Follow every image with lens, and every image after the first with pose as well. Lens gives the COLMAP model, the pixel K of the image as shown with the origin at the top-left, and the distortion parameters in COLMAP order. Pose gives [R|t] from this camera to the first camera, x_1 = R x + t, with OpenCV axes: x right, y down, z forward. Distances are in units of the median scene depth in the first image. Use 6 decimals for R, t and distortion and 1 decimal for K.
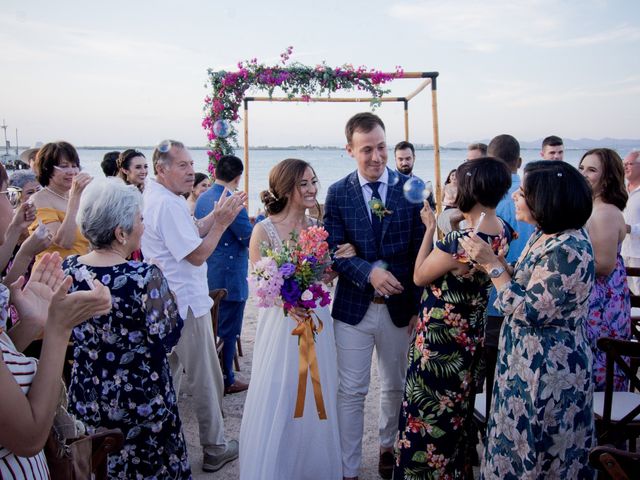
lens RADIAL K [[592.5, 0, 320.0], [0, 592.5, 240.0], [0, 0, 1]] dist [-0.001300, -0.017400]
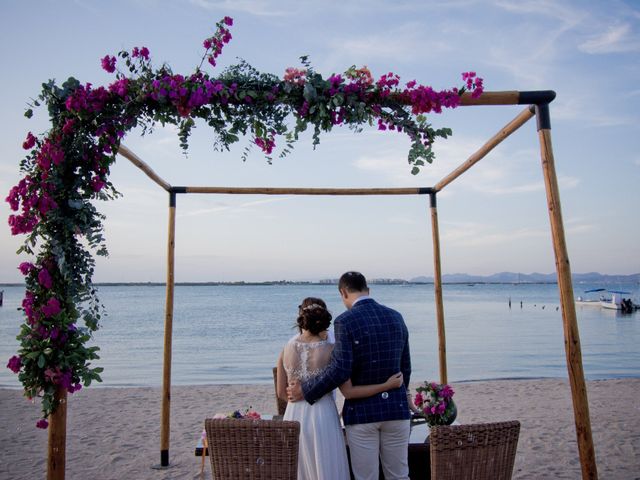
lens RADIAL K [[557.9, 0, 320.0], [0, 557.9, 240.0], [0, 0, 1]] dist [-0.002958, -0.003012]
pose [[0.998857, -0.001128, 0.047777, -0.001660], [0.012048, 0.973373, -0.228909, -0.074041], [-0.046246, 0.229224, 0.972275, 0.612147]]
